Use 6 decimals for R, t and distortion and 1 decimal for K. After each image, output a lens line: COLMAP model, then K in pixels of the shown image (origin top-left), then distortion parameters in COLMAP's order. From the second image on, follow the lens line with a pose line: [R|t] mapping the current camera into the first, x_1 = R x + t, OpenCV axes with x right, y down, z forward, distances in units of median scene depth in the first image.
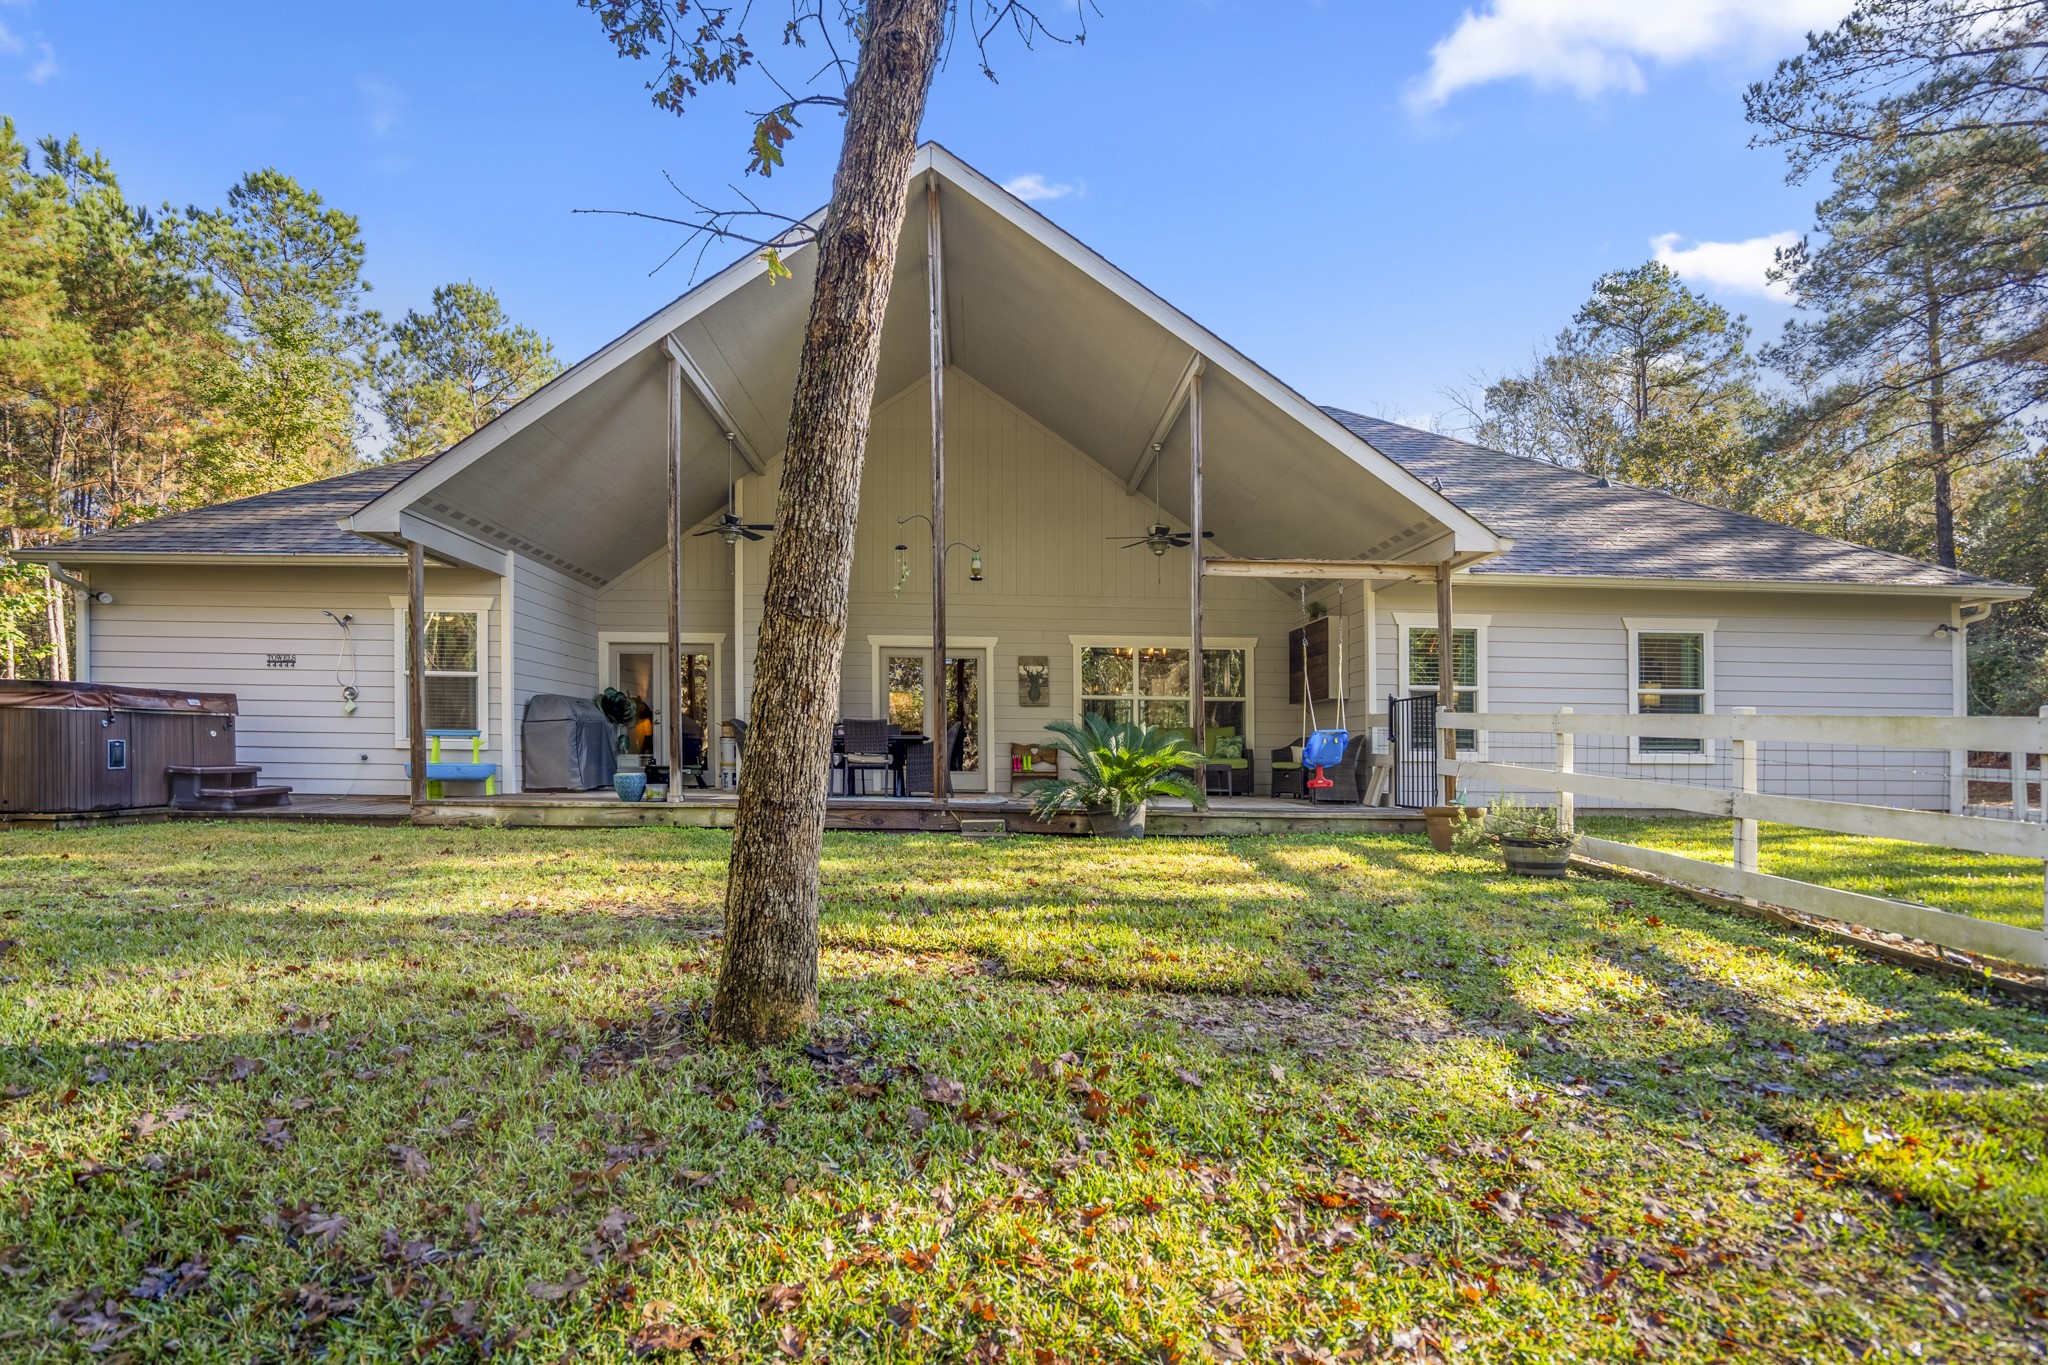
lens RADIAL K [[990.1, 0, 1025.7], [0, 990.1, 669.3], [0, 0, 1]] dist [-0.070897, 0.033009]
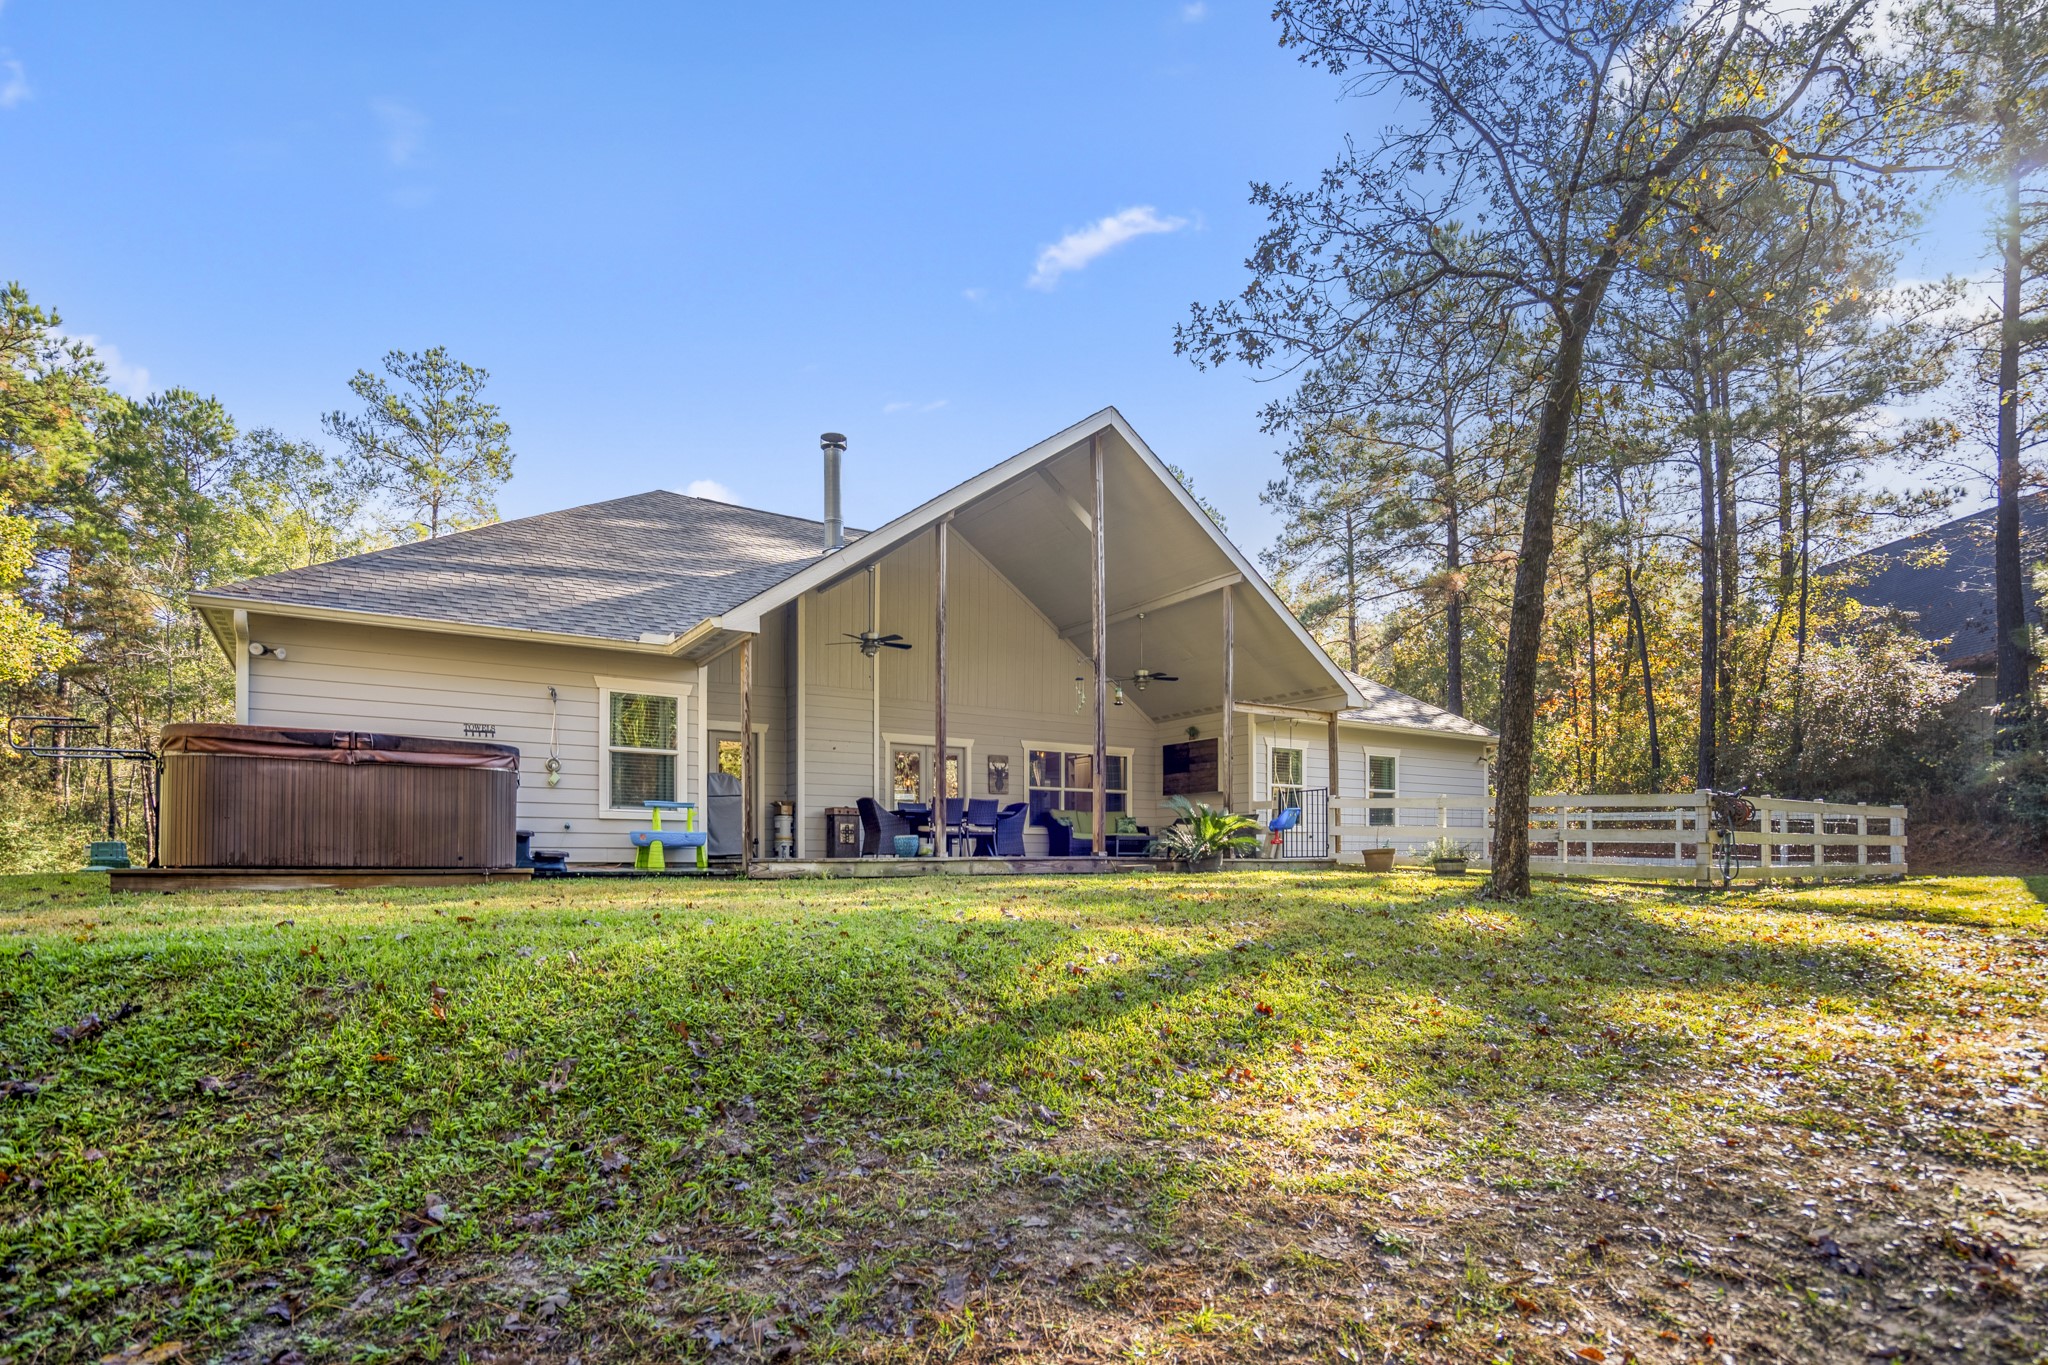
lens RADIAL K [[990.1, 0, 1025.7], [0, 990.1, 669.3], [0, 0, 1]] dist [-0.070897, 0.033009]
pose [[0.857965, 0.082548, 0.507032, -0.799672], [-0.027485, 0.992967, -0.115154, 0.029252], [-0.512972, 0.084862, 0.854200, -0.176393]]
